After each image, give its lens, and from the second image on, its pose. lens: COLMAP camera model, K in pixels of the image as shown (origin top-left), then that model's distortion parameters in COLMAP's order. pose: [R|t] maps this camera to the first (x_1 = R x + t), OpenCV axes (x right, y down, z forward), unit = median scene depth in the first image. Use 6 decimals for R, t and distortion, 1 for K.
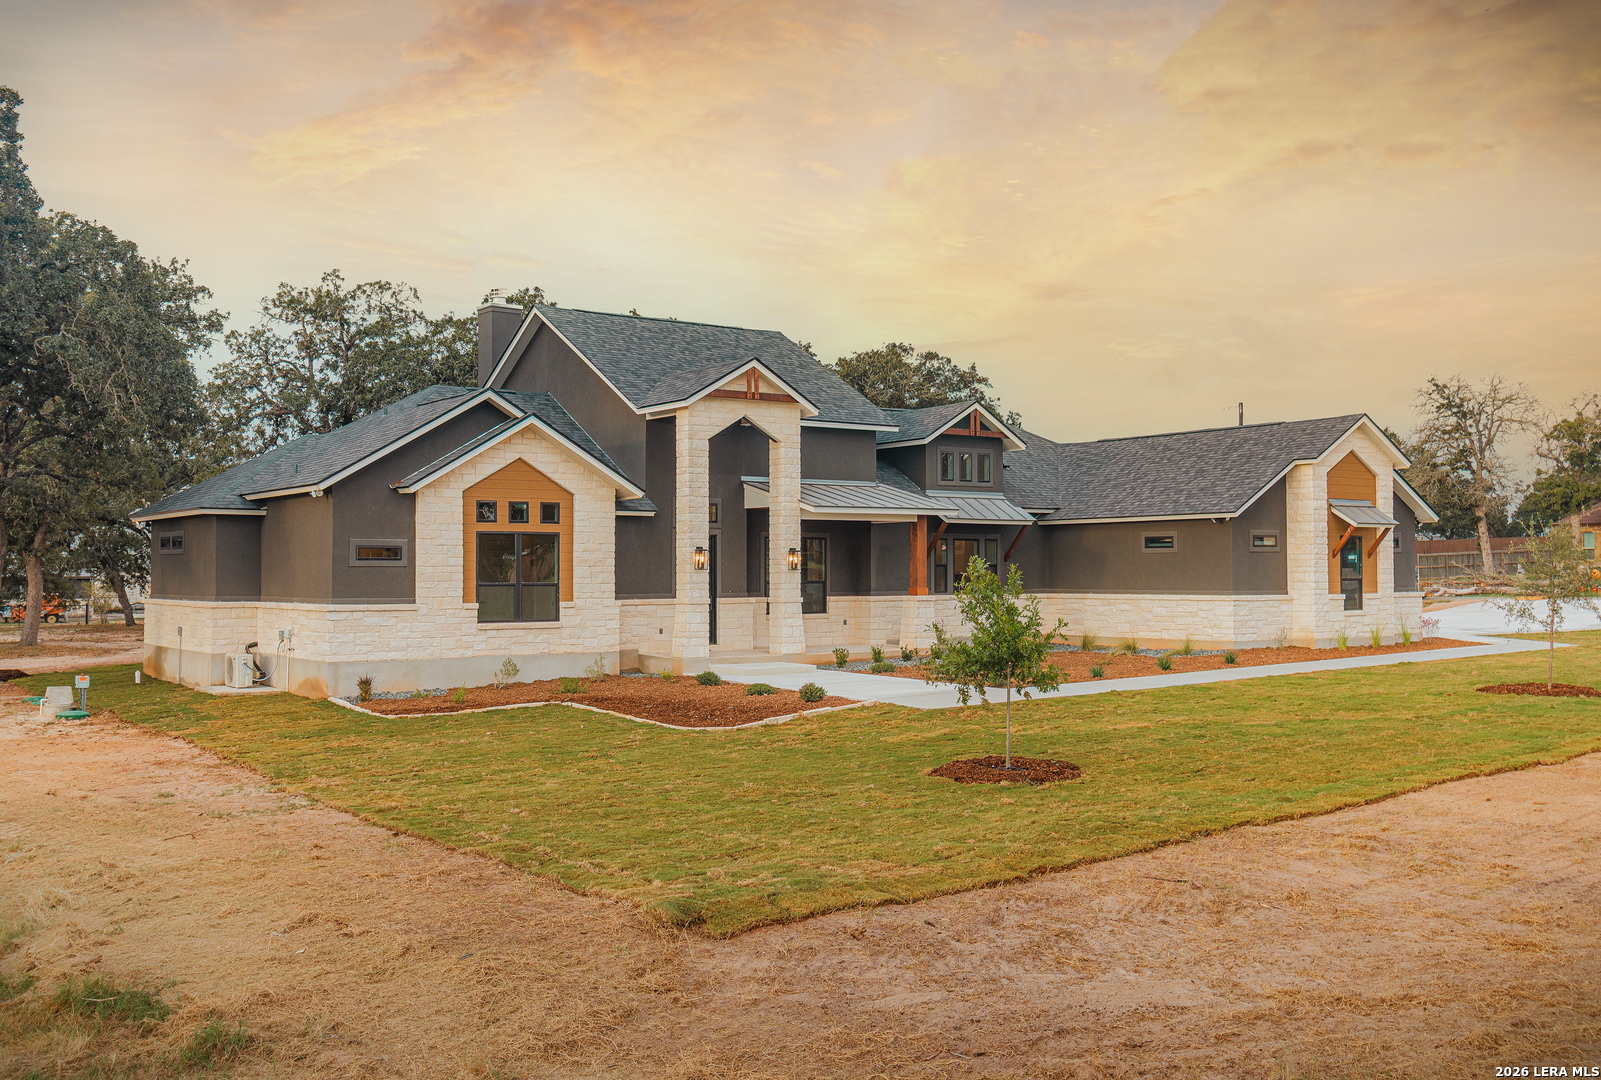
lens RADIAL K [[1344.7, 0, 800.3], [0, 1344.7, 542.3], [0, 0, 1]] dist [0.001958, 0.000211]
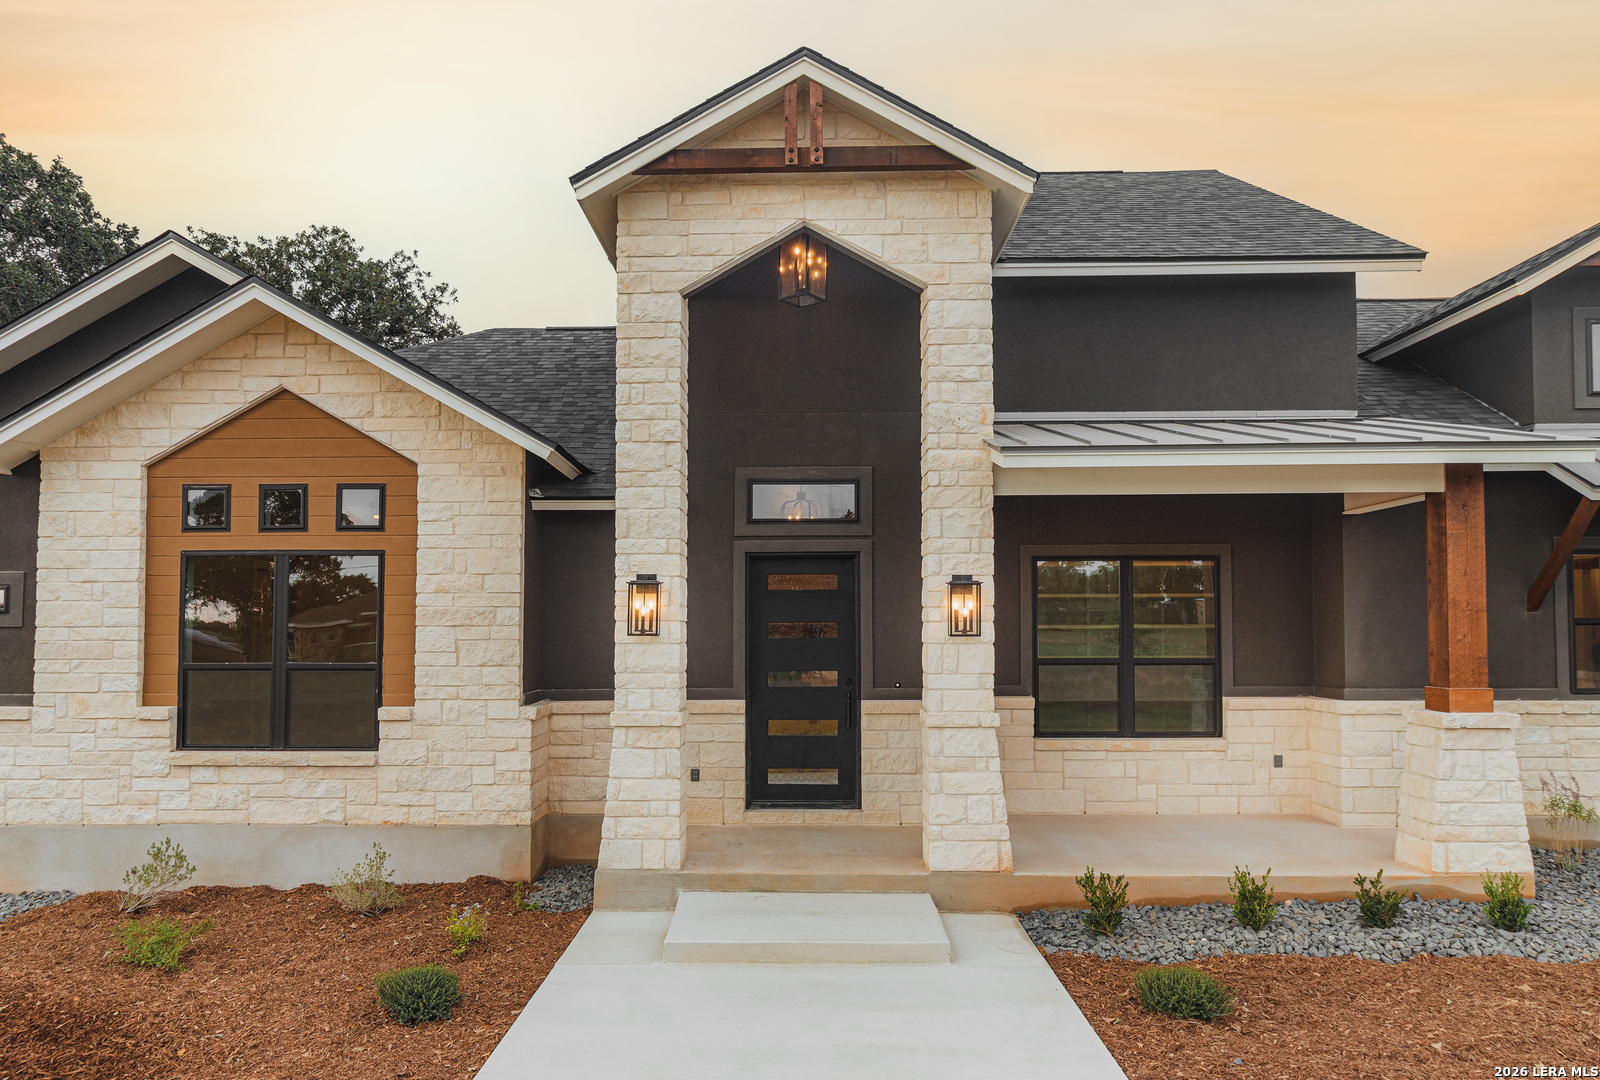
lens RADIAL K [[1033.1, 0, 786.4], [0, 1033.1, 587.9], [0, 0, 1]] dist [-0.001458, -0.000170]
pose [[0.783905, -0.020962, -0.620527, 0.137185], [0.012904, 0.999764, -0.017472, 0.012752], [0.620747, 0.005690, 0.783990, 0.810163]]
